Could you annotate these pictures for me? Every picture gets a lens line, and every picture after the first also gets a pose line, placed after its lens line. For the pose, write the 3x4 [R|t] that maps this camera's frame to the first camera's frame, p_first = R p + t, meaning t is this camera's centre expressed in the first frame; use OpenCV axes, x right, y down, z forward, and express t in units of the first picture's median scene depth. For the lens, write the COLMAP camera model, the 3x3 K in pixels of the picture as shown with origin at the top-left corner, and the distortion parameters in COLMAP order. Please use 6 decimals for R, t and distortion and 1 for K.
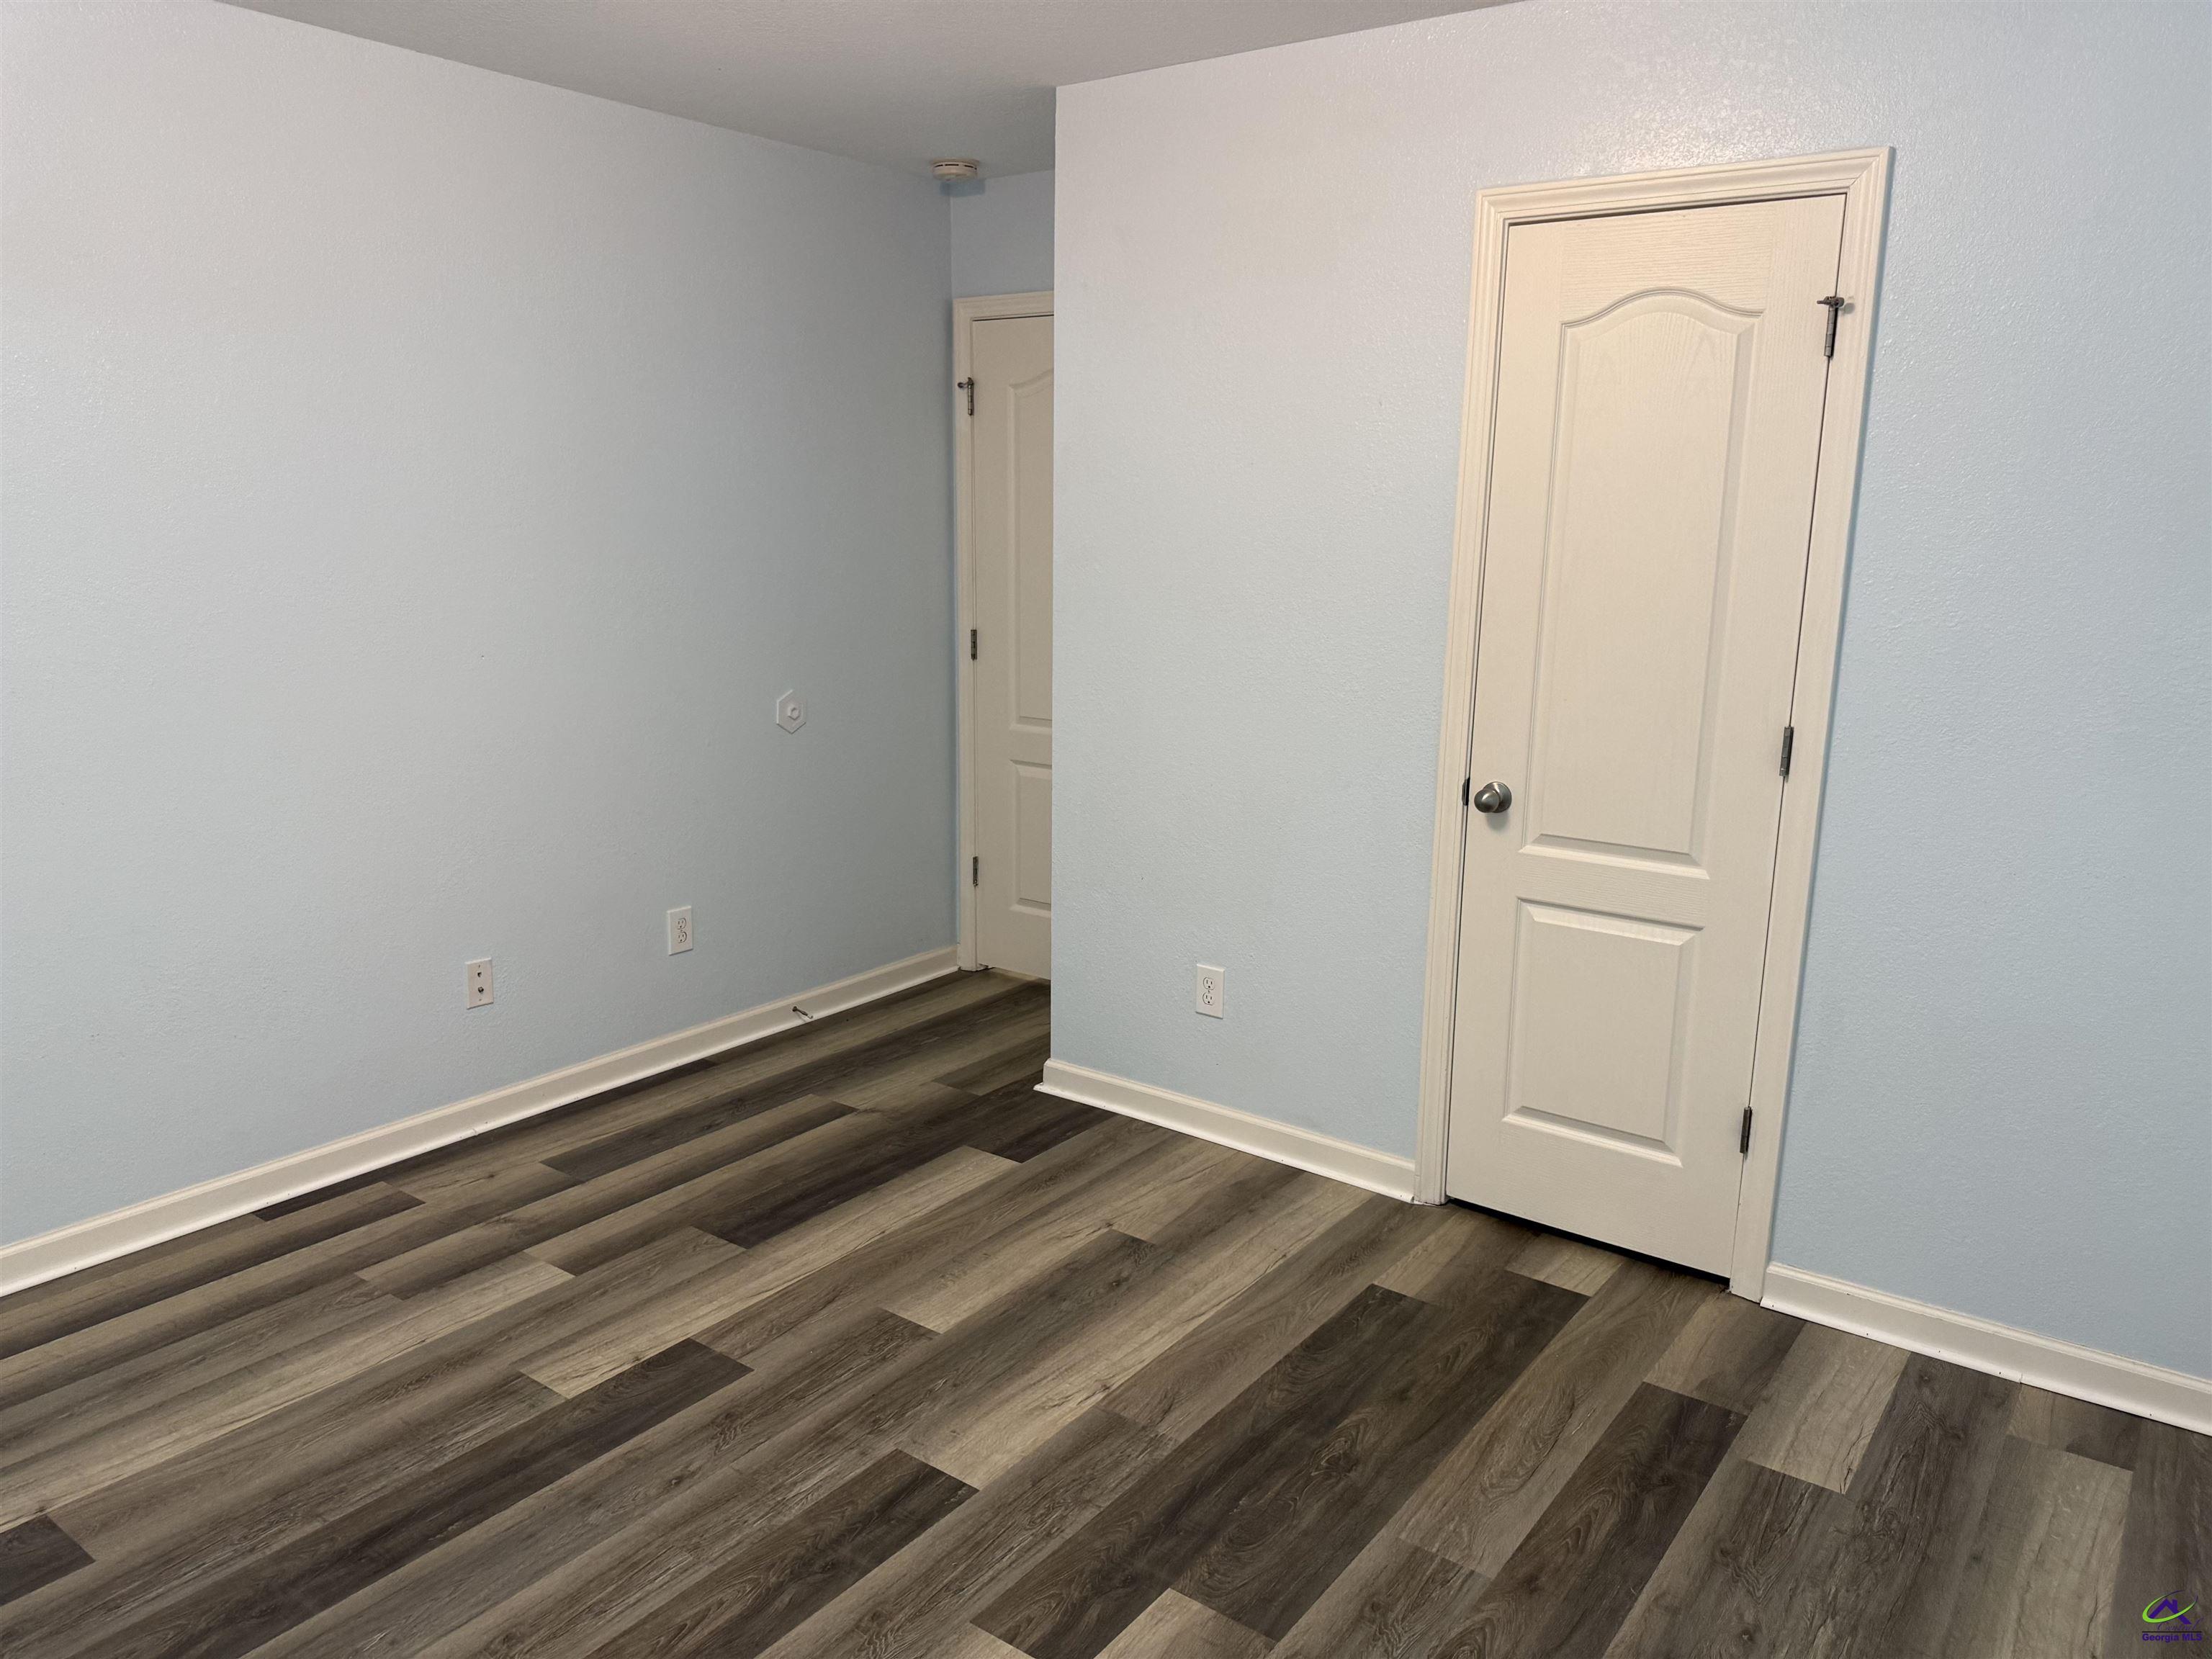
lens RADIAL K [[1567.3, 0, 1100.5], [0, 1567.3, 825.3], [0, 0, 1]] dist [0.077635, -0.109979]
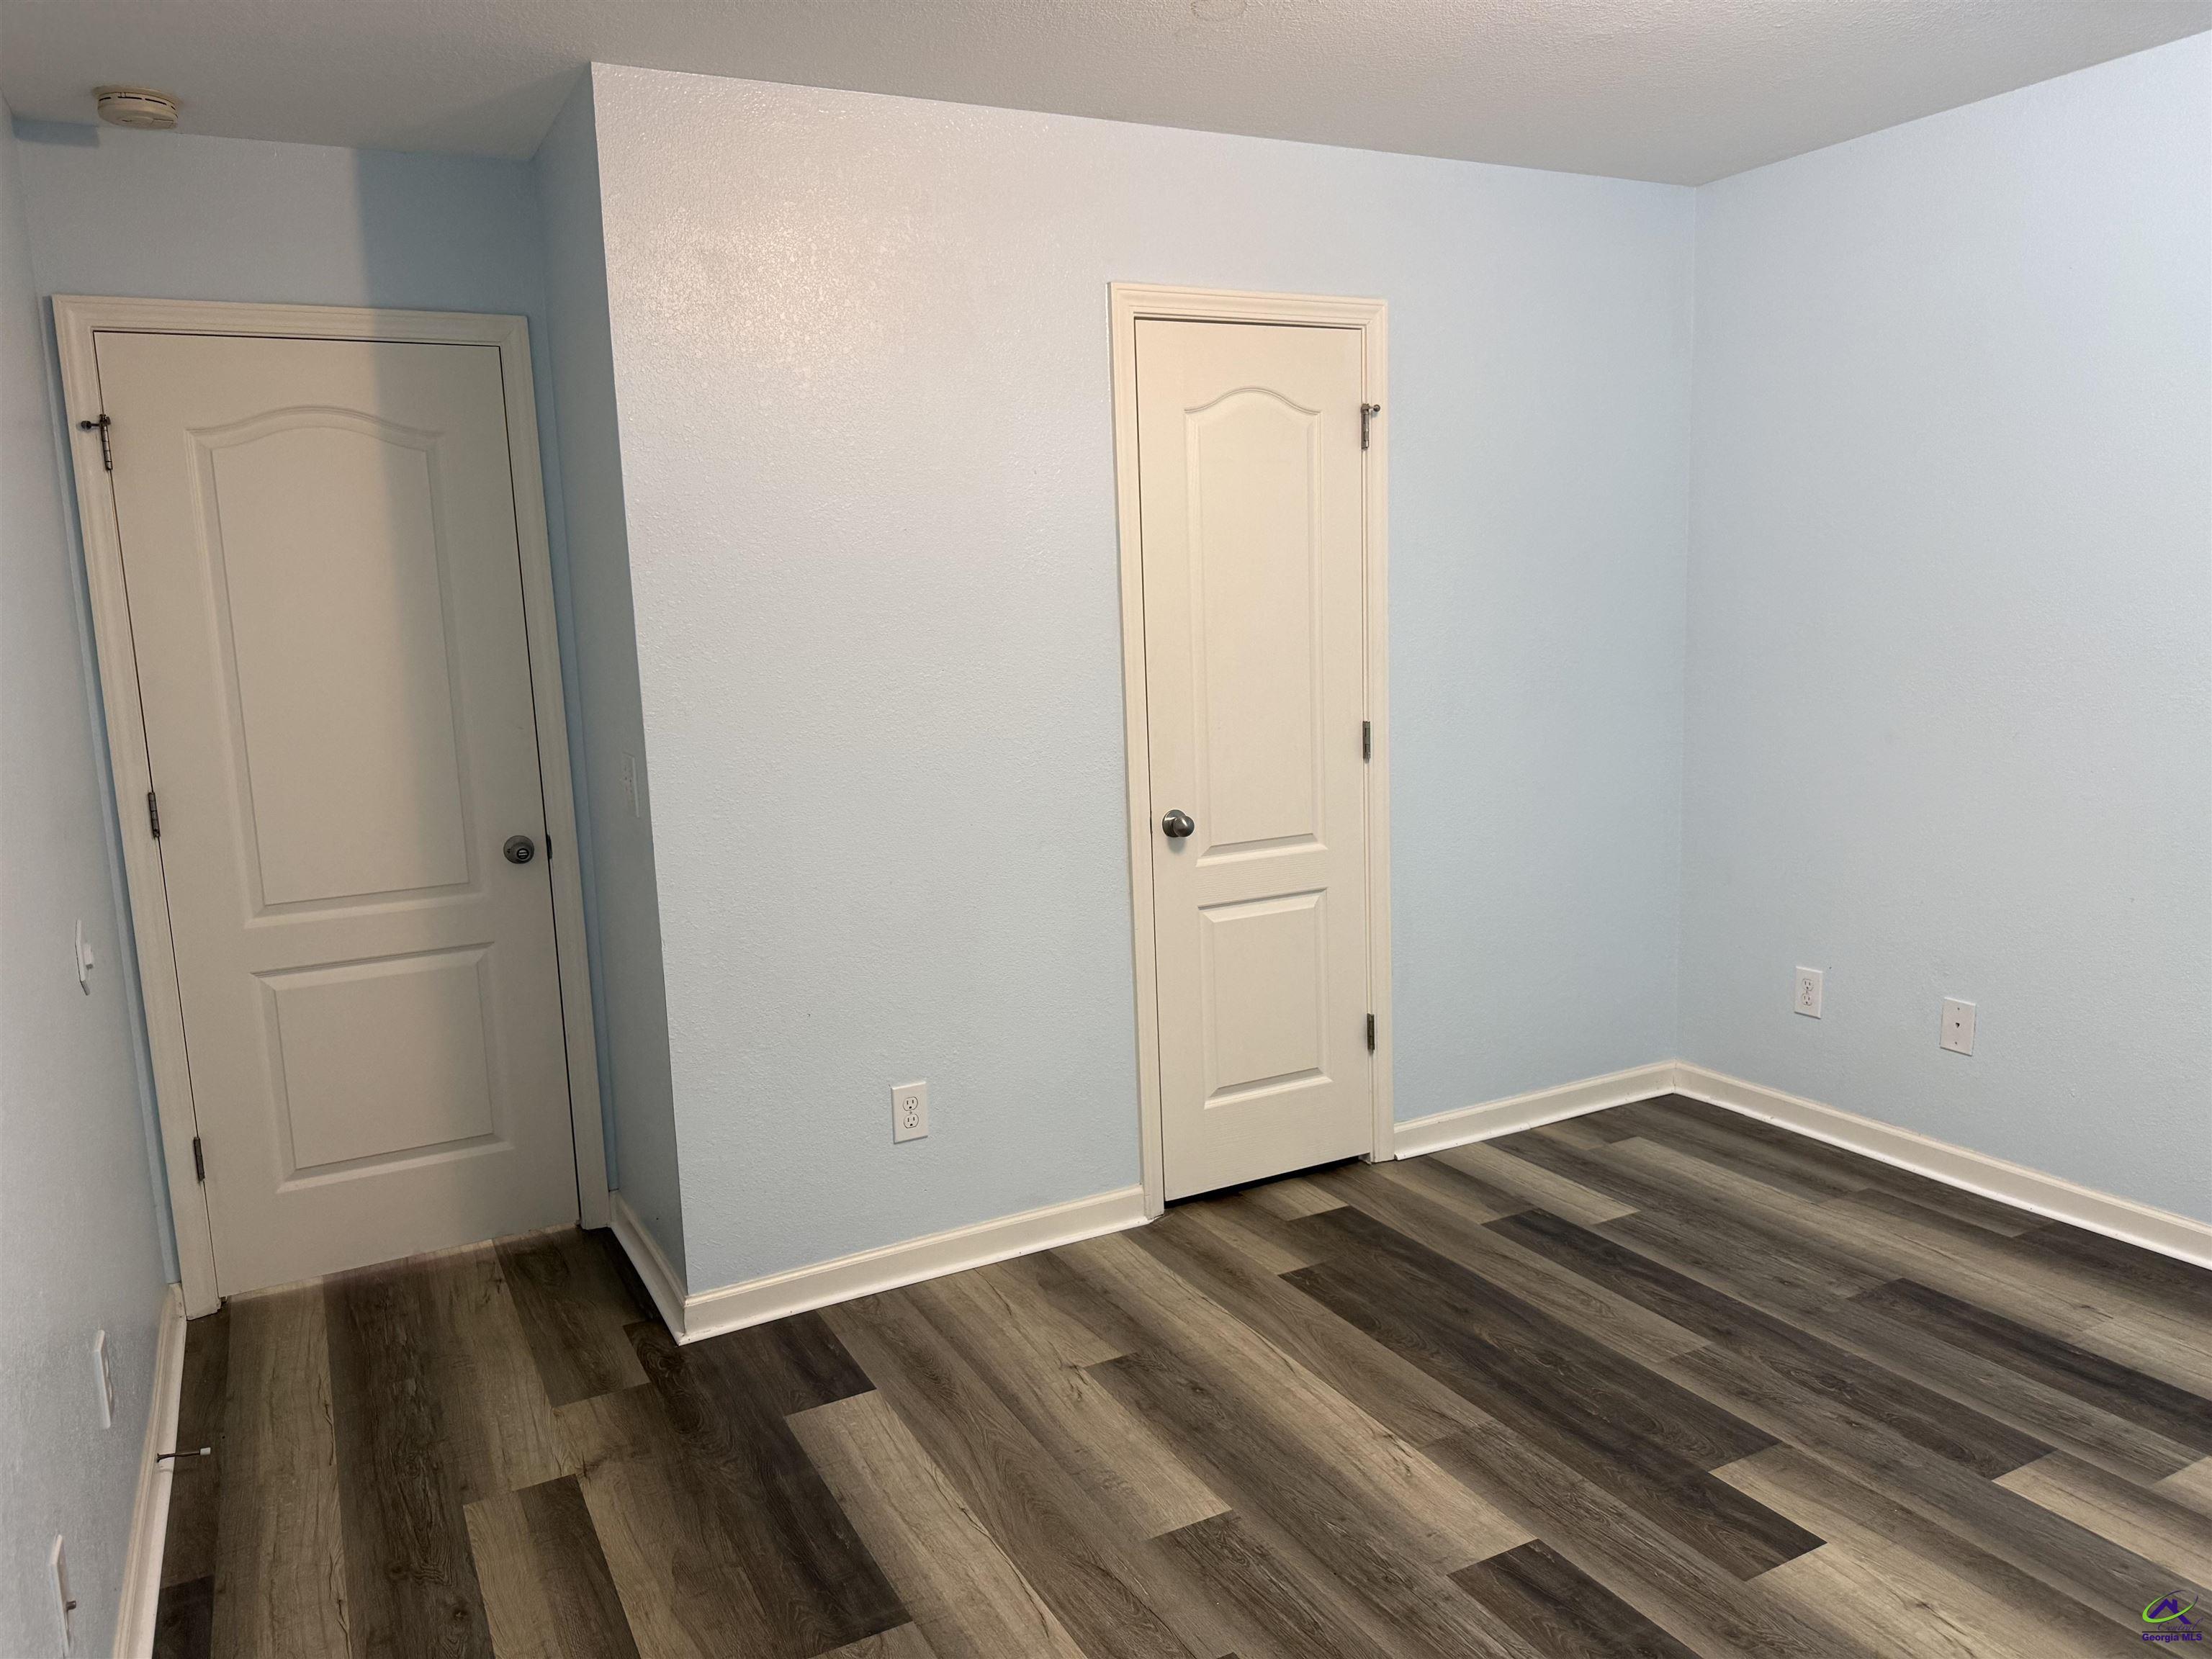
lens RADIAL K [[1570.6, 0, 1106.0], [0, 1570.6, 829.5], [0, 0, 1]] dist [0.063021, -0.083412]
pose [[0.430425, -0.167573, 0.886935, -0.837706], [0.227229, 0.971087, 0.073199, -0.117997], [-0.873557, 0.170030, 0.456057, 0.602758]]
